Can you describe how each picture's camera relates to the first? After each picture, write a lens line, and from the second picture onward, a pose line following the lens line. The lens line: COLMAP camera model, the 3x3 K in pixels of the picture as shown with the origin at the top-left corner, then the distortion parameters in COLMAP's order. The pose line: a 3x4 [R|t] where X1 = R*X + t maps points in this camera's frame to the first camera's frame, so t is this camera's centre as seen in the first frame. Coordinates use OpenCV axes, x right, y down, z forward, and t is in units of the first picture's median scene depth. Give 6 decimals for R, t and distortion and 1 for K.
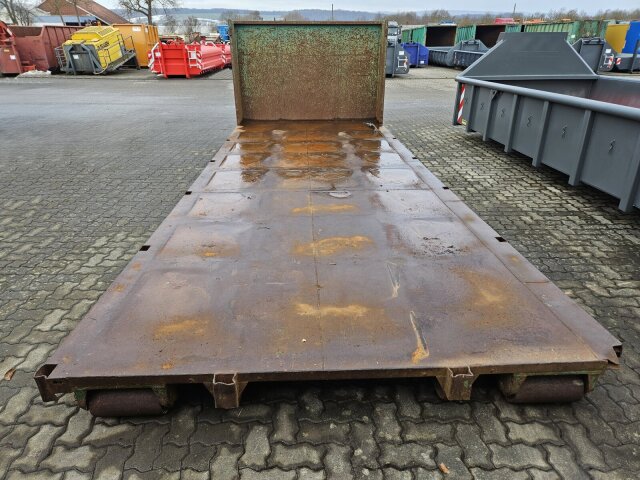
lens RADIAL K [[424.0, 0, 321.0], [0, 424.0, 240.4], [0, 0, 1]] dist [0.062711, -0.044507]
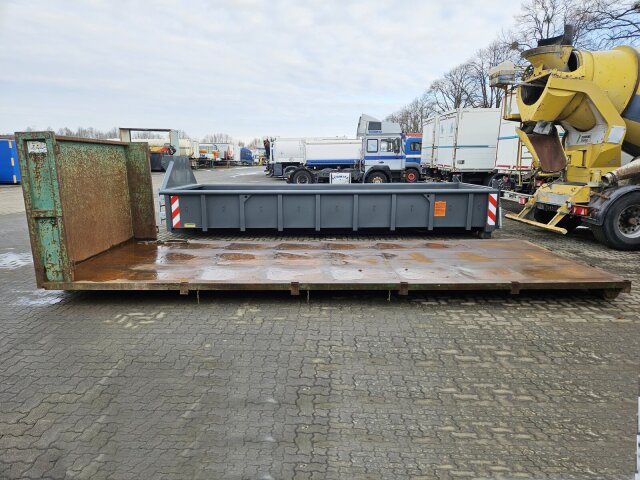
lens RADIAL K [[424.0, 0, 319.7], [0, 424.0, 241.1], [0, 0, 1]] dist [0.062711, -0.044507]
pose [[0.034702, -0.189095, 0.981345, -1.285629], [0.414406, 0.896264, 0.158047, -0.439943], [-0.909430, 0.401191, 0.109464, 0.916346]]
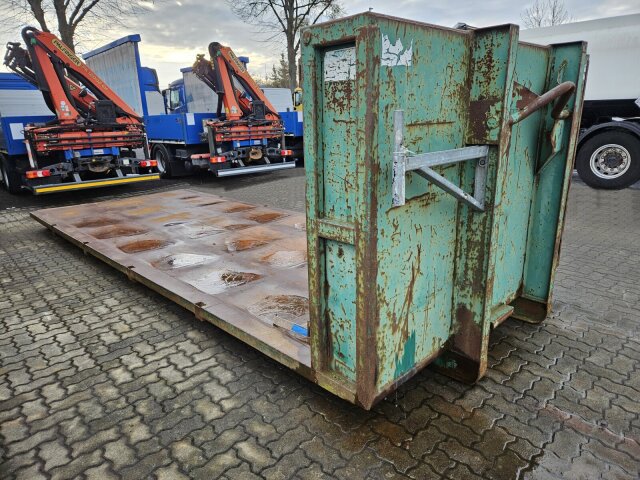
lens RADIAL K [[424.0, 0, 321.1], [0, 424.0, 239.8], [0, 0, 1]] dist [0.062711, -0.044507]
pose [[-0.739602, 0.219030, -0.636407, 0.504910], [-0.240130, 0.797461, 0.553528, -0.833401], [0.628749, 0.562211, -0.537209, 1.818728]]
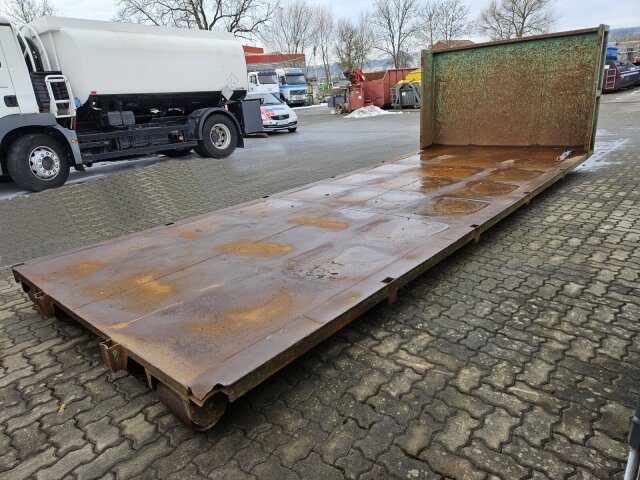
lens RADIAL K [[424.0, 0, 322.4], [0, 424.0, 238.9], [0, 0, 1]] dist [0.062711, -0.044507]
pose [[0.722040, 0.174296, -0.669537, 0.571074], [-0.219300, 0.975501, 0.017448, -0.044603], [0.656176, 0.134231, 0.742574, 0.187508]]
